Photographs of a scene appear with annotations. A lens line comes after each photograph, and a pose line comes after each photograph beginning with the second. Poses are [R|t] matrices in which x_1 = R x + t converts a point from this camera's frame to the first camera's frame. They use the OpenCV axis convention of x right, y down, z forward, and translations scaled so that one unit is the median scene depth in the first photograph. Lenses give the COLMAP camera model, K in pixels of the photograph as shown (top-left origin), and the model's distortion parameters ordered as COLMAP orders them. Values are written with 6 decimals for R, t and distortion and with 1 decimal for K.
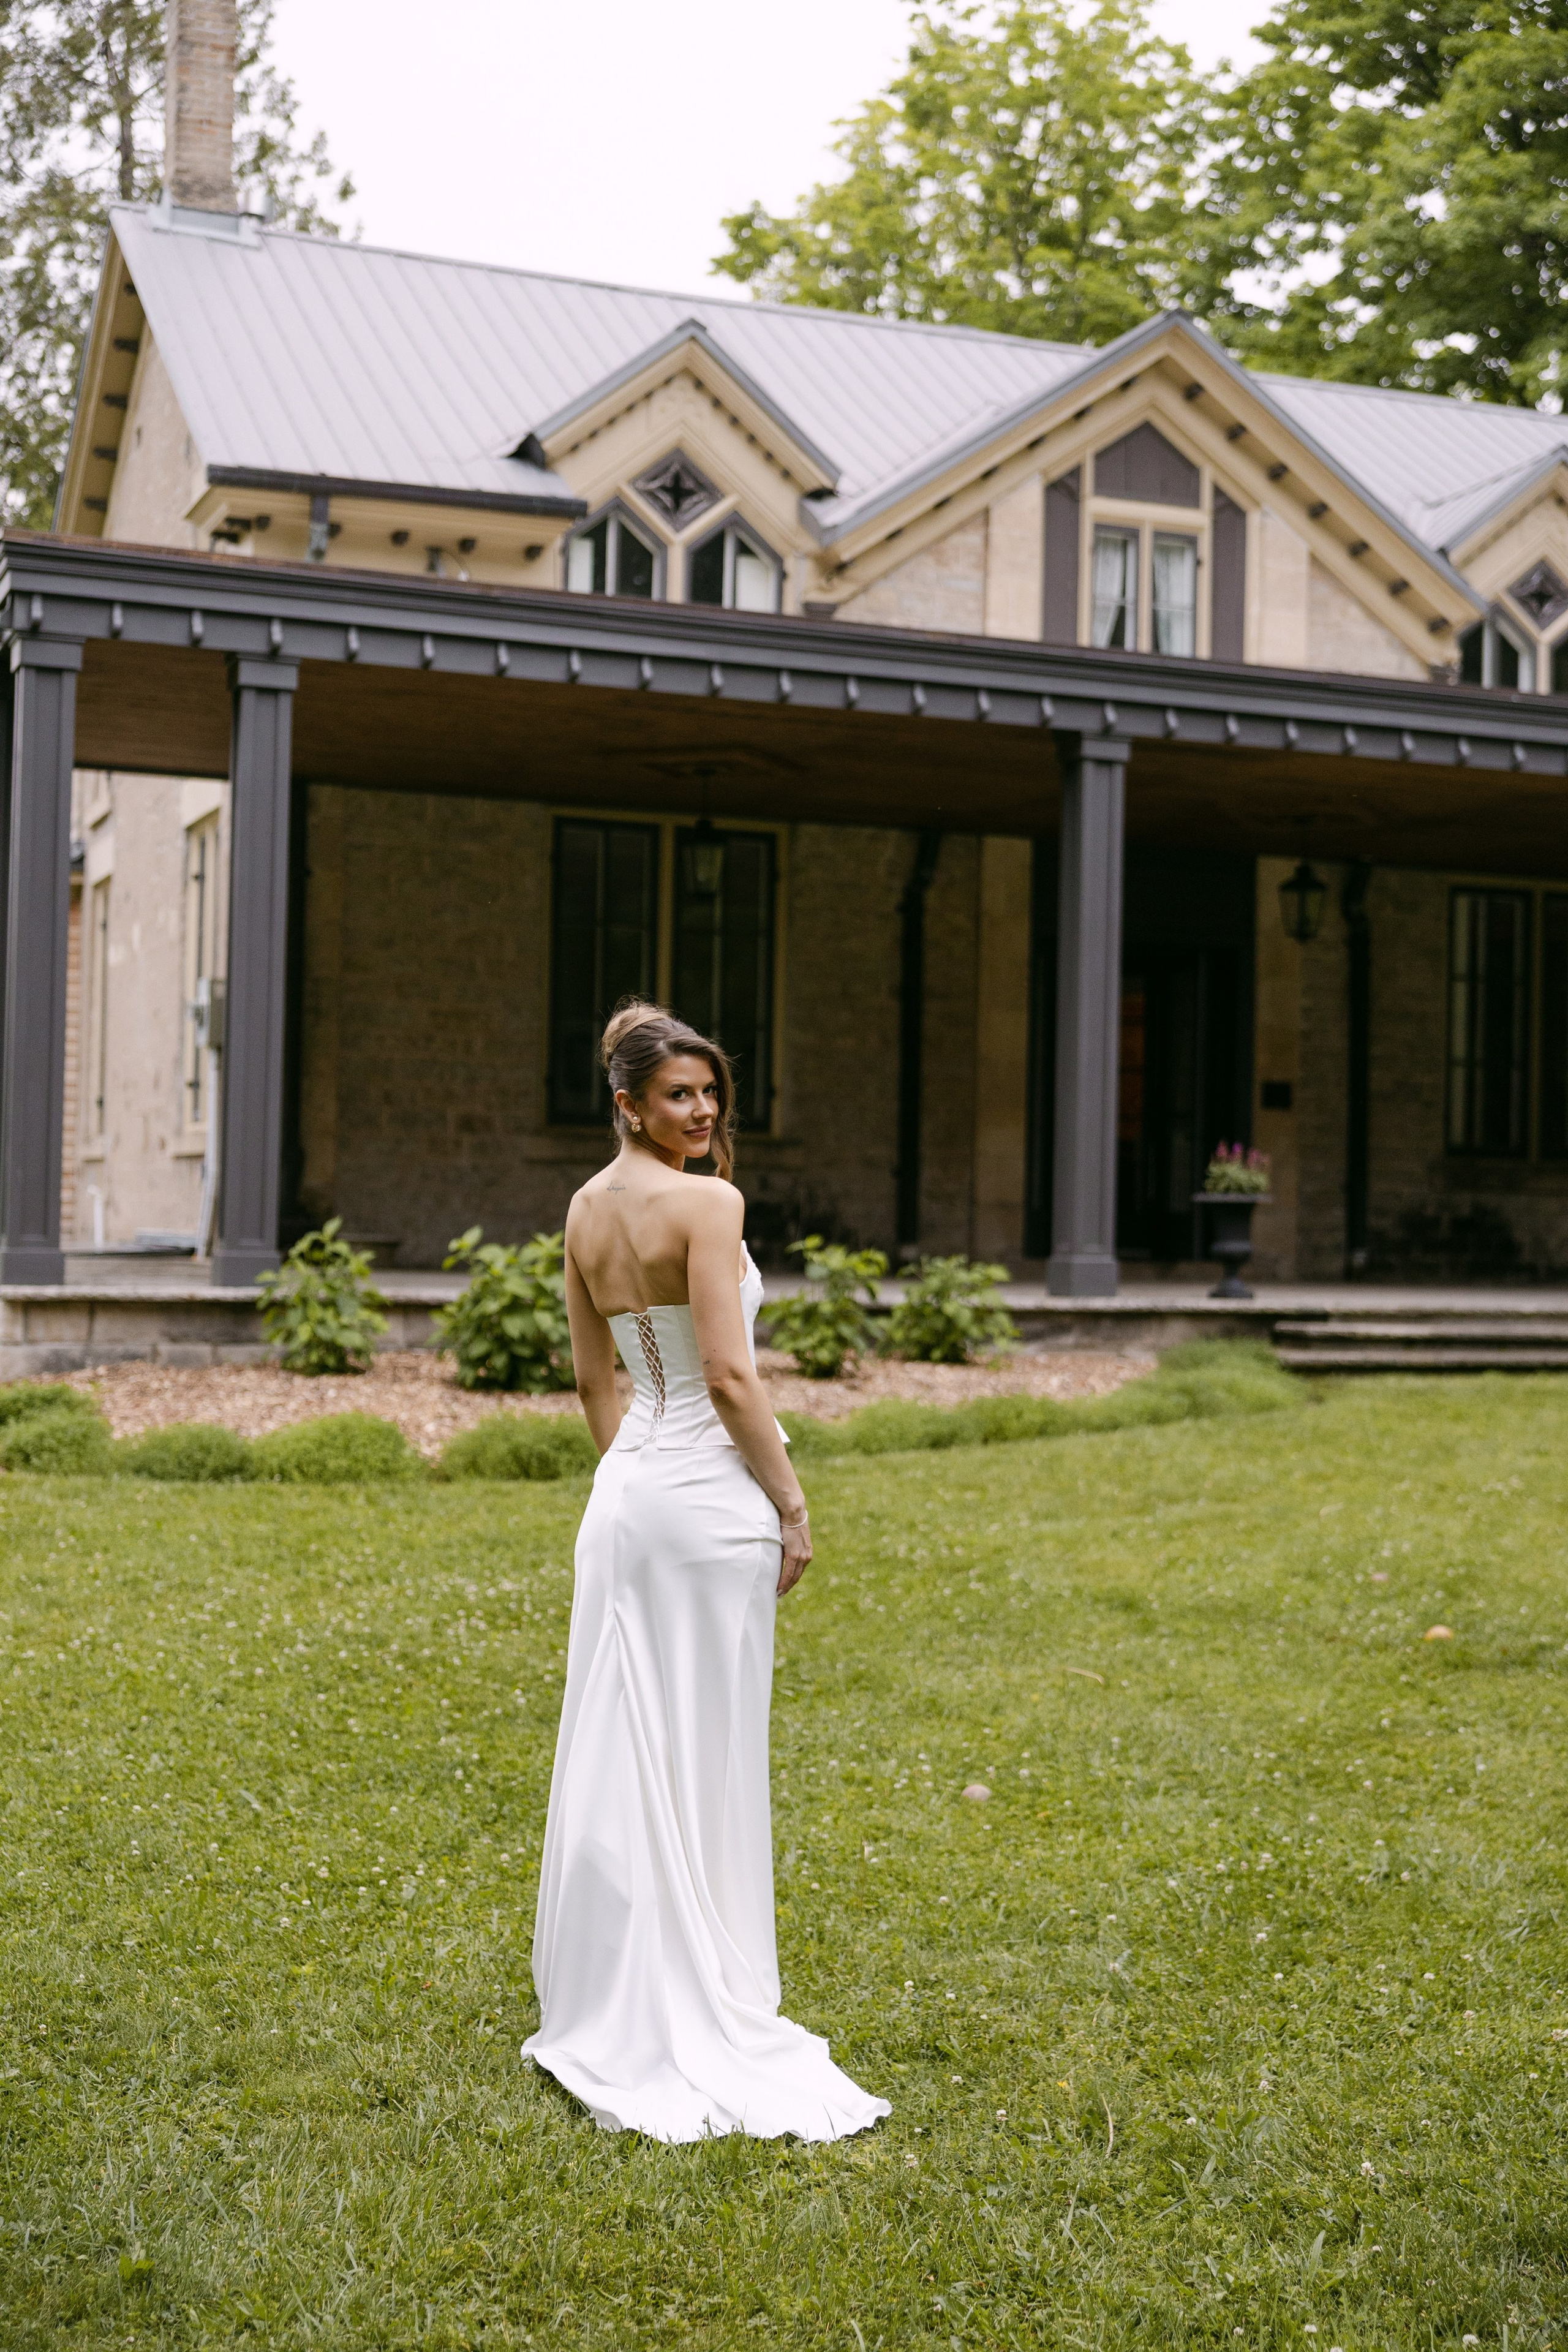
lens RADIAL K [[3021.9, 0, 784.4], [0, 3021.9, 1129.7], [0, 0, 1]] dist [0.002378, -0.065831]
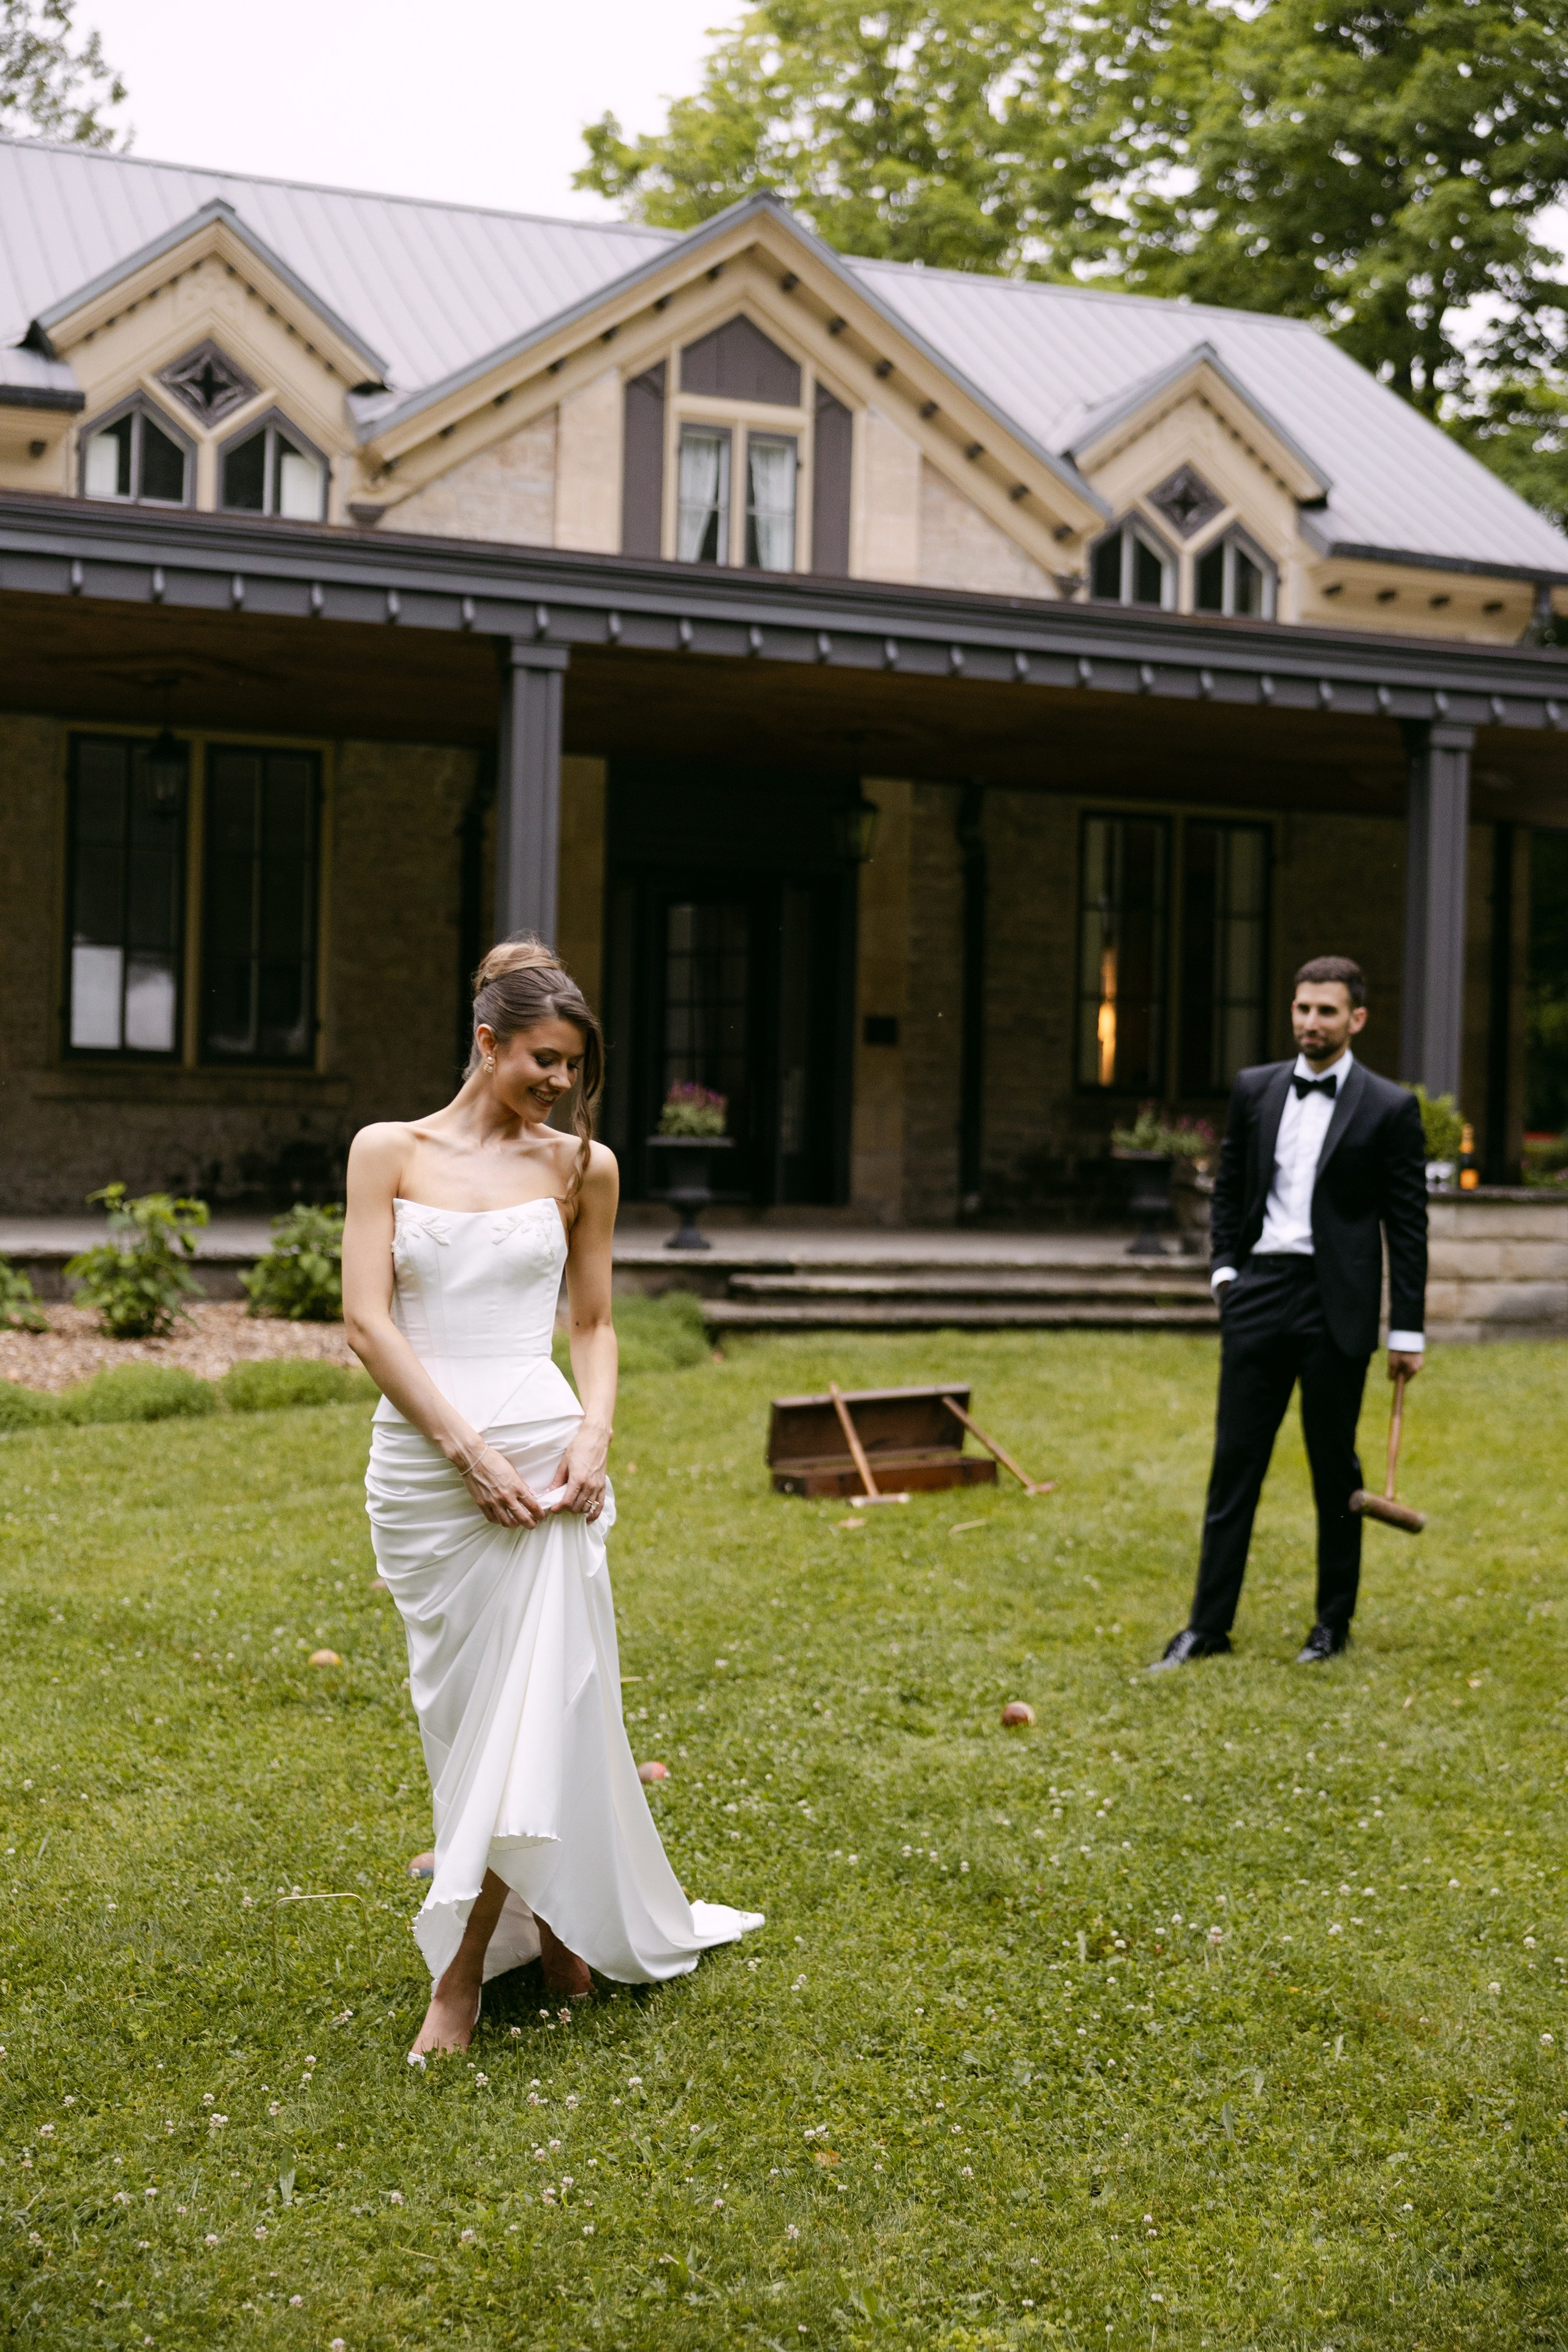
lens RADIAL K [[2985.8, 0, 807.9], [0, 2985.8, 1137.9], [0, 0, 1]] dist [0.001340, 0.006877]
pose [[0.999980, 0.003092, -0.005430, 0.148013], [-0.002952, 0.999667, 0.025619, -0.001581], [0.005507, -0.025603, 0.999657, 0.063882]]
